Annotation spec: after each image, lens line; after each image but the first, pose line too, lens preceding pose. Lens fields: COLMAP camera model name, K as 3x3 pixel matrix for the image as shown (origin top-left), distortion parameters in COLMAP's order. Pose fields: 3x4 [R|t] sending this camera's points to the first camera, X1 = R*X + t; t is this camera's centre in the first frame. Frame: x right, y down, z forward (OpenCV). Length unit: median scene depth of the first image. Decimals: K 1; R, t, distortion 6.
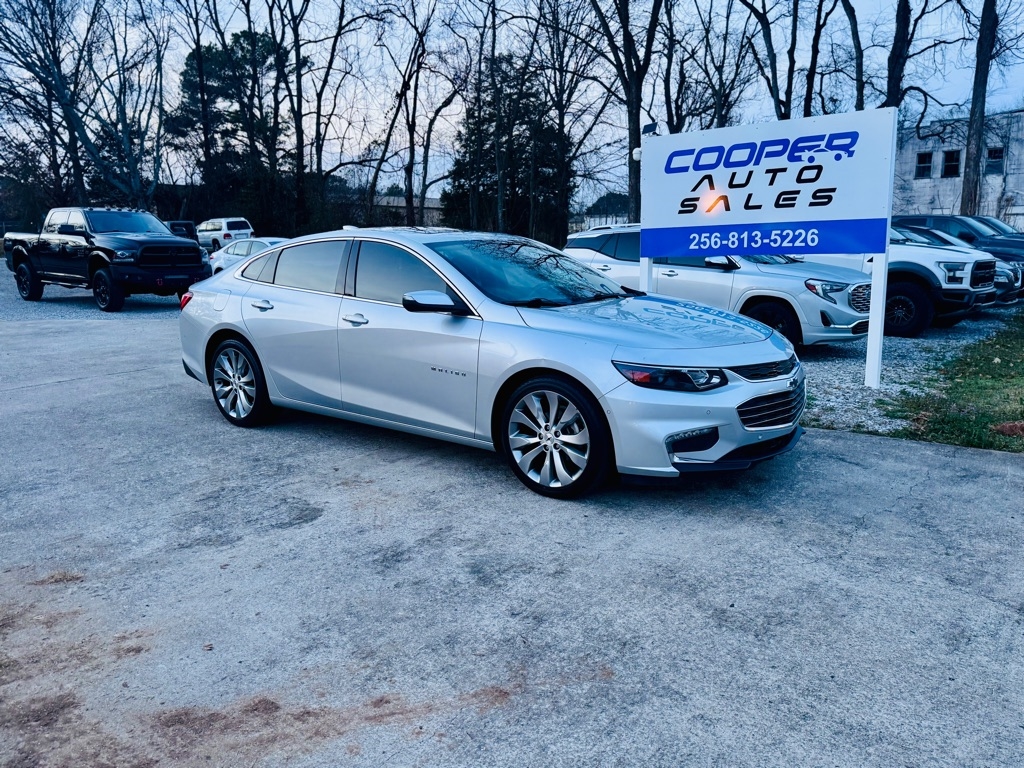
lens RADIAL K [[771.6, 0, 512.0], [0, 771.6, 384.0], [0, 0, 1]] dist [0.106259, -0.167079]
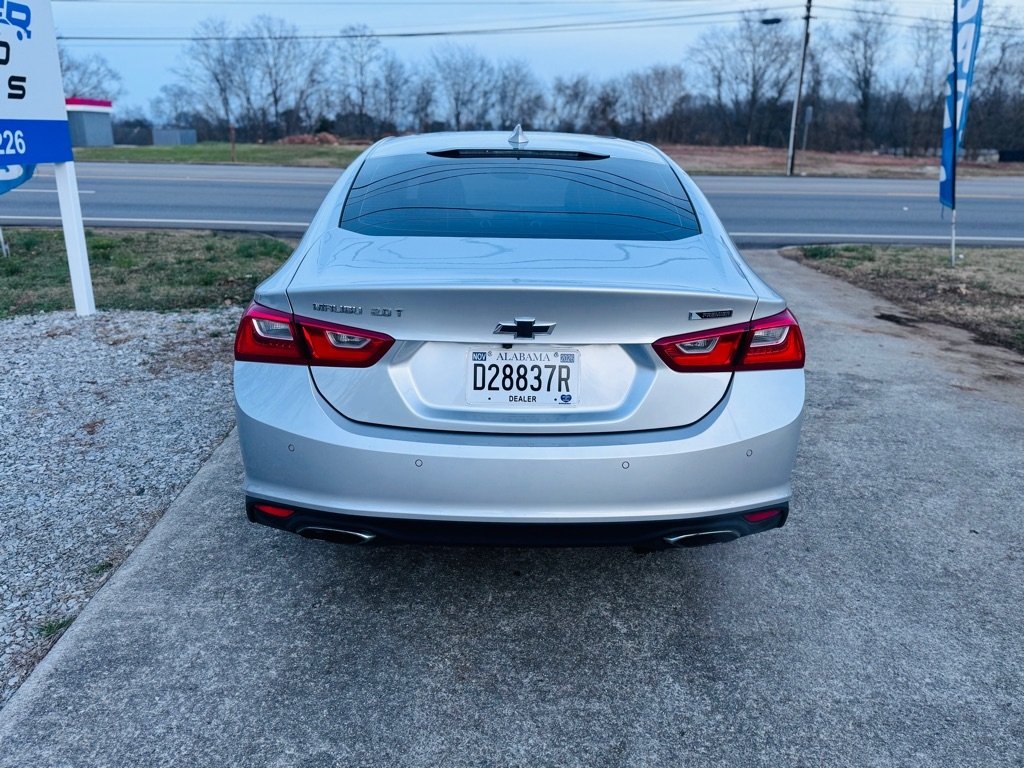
lens RADIAL K [[777.2, 0, 510.4], [0, 777.2, 393.4], [0, 0, 1]] dist [0.036760, -0.050268]
pose [[-0.621054, -0.240862, 0.745840, -0.524944], [0.131245, 0.906212, 0.401939, -0.208990], [-0.772701, 0.347513, -0.531194, 1.121561]]
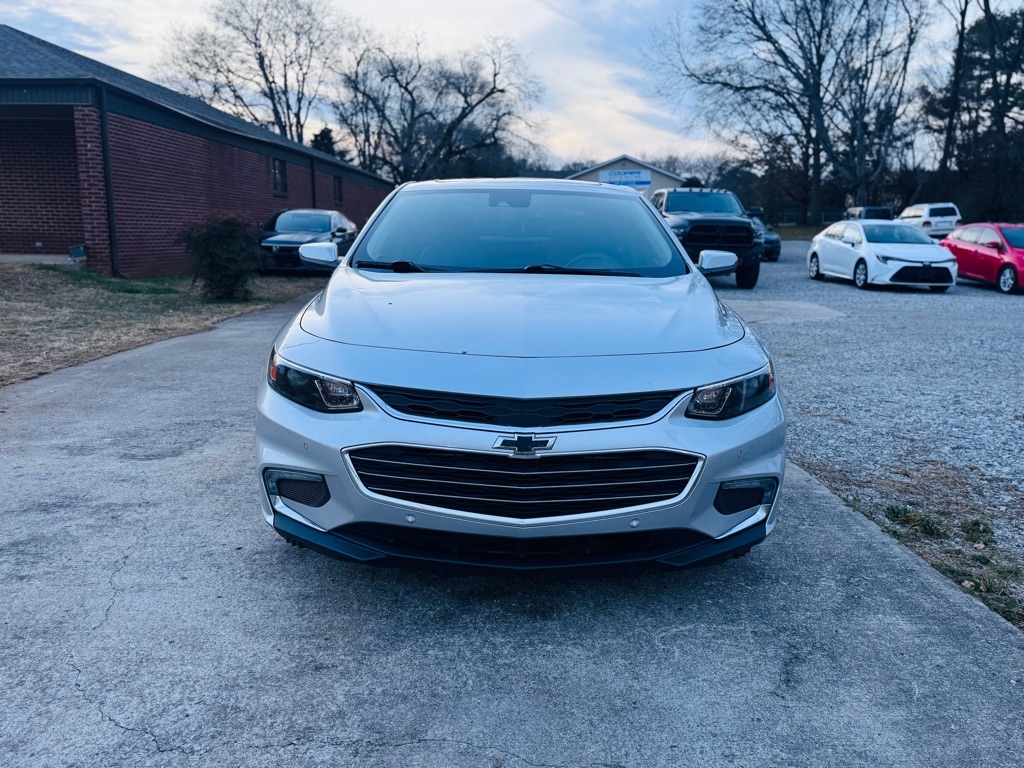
lens RADIAL K [[777.2, 0, 510.4], [0, 777.2, 393.4], [0, 0, 1]] dist [0.036760, -0.050268]
pose [[0.614153, 0.183664, -0.767518, 0.423252], [-0.165928, 0.980855, 0.101943, -0.048508], [0.771547, 0.064744, 0.632869, 0.382871]]
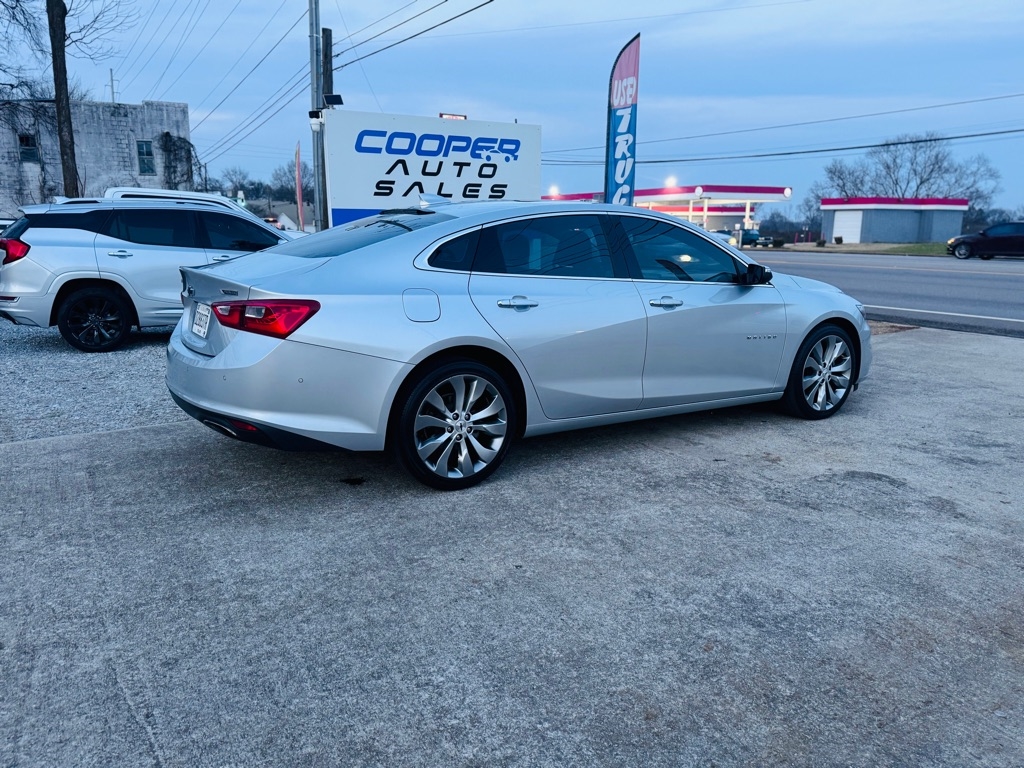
lens RADIAL K [[768.8, 0, 517.6], [0, 768.8, 385.9], [0, 0, 1]] dist [0.118317, -0.188995]
pose [[0.330730, -0.173461, 0.927647, -0.753309], [0.159970, 0.979042, 0.126038, -0.087857], [-0.930068, 0.106711, 0.351548, 0.574359]]
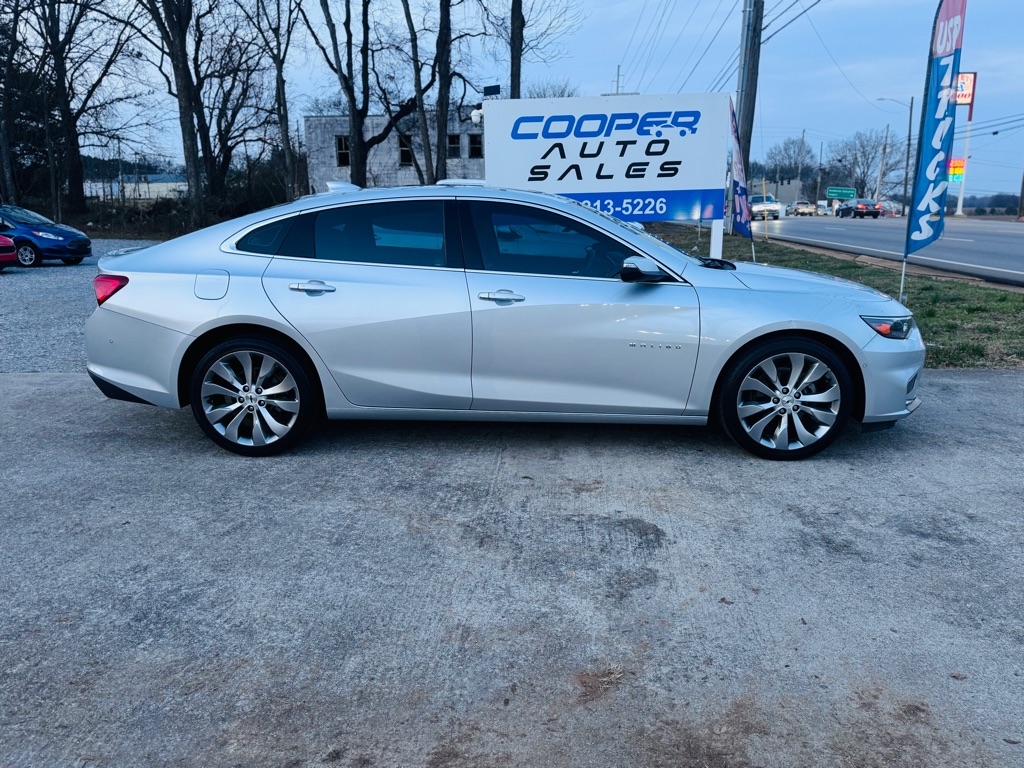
lens RADIAL K [[767.1, 0, 508.5], [0, 767.1, 385.6], [0, 0, 1]] dist [0.141804, -0.235425]
pose [[0.815574, -0.122008, 0.565644, -0.452090], [0.101387, 0.992527, 0.067901, -0.029996], [-0.569701, 0.001971, 0.821849, 0.215708]]
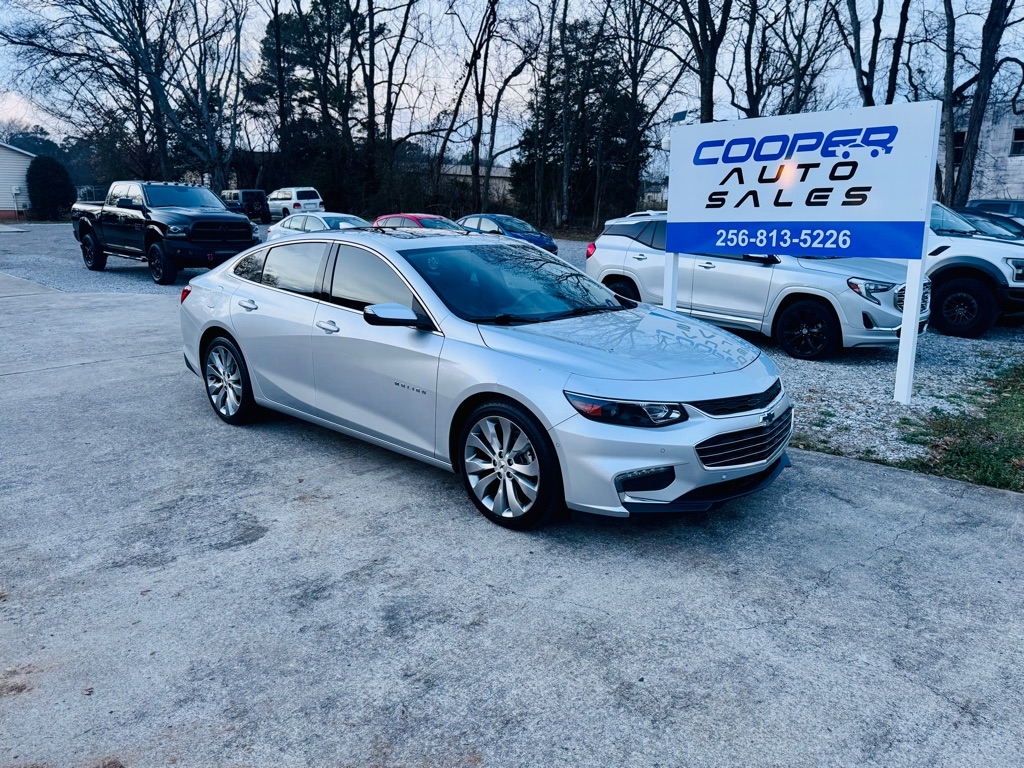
lens RADIAL K [[774.2, 0, 512.0], [0, 774.2, 377.9], [0, 0, 1]] dist [0.093765, -0.145546]
pose [[0.995400, 0.035961, -0.088800, 0.079256], [-0.033213, 0.998928, 0.032233, -0.039061], [0.089864, -0.029136, 0.995528, 0.029491]]
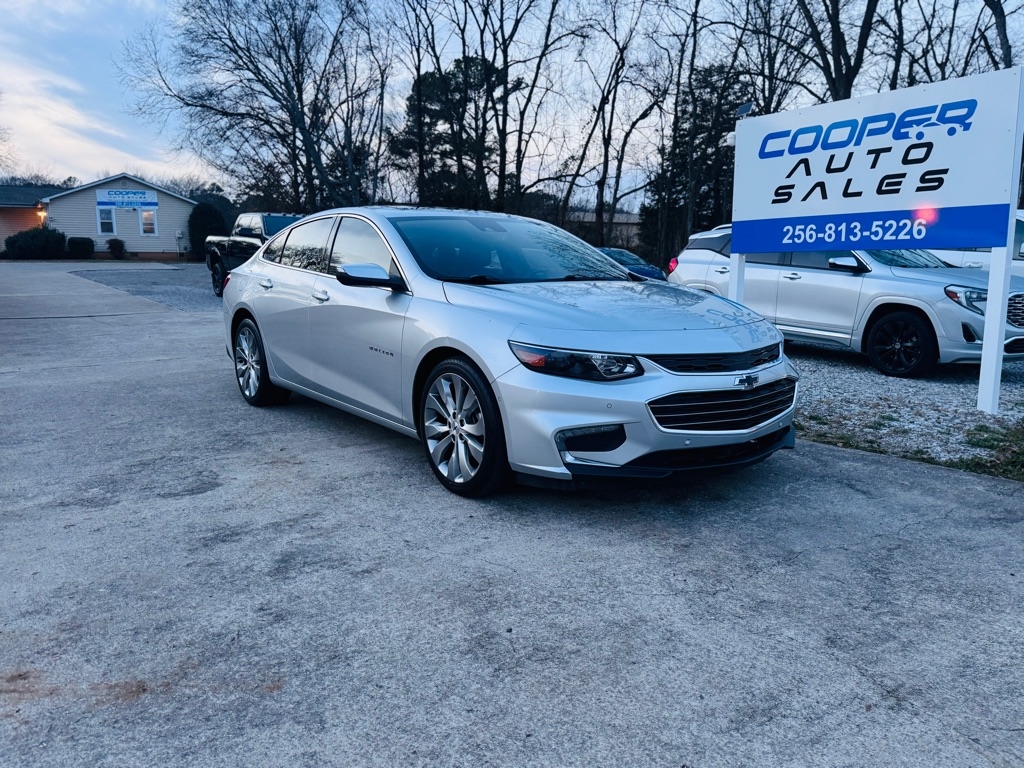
lens RADIAL K [[774.3, 0, 515.8], [0, 774.3, 381.7], [0, 0, 1]] dist [0.086272, -0.132502]
pose [[0.965574, 0.054971, -0.254254, 0.190843], [-0.061119, 0.997997, -0.016340, 0.015836], [0.252846, 0.031317, 0.966999, 0.086030]]
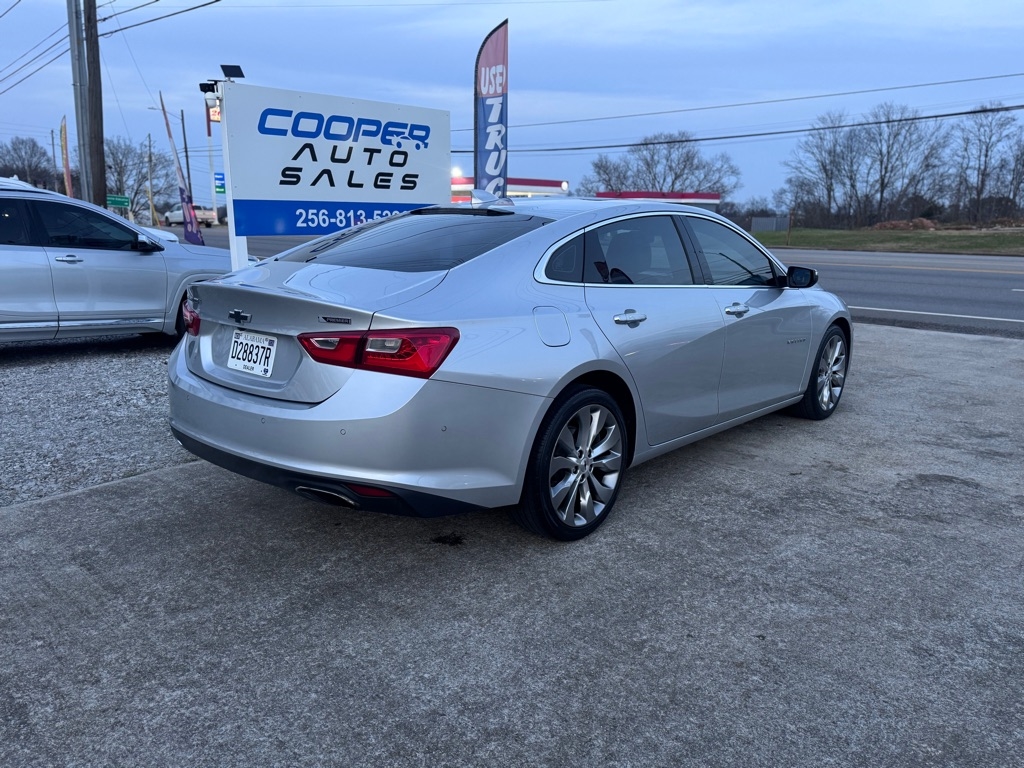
lens RADIAL K [[770.6, 0, 515.6], [0, 770.6, 385.8], [0, 0, 1]] dist [0.095856, -0.129910]
pose [[0.056009, -0.197047, 0.978793, -0.717032], [0.167749, 0.968253, 0.185326, -0.135695], [-0.984237, 0.153812, 0.087285, 0.791681]]
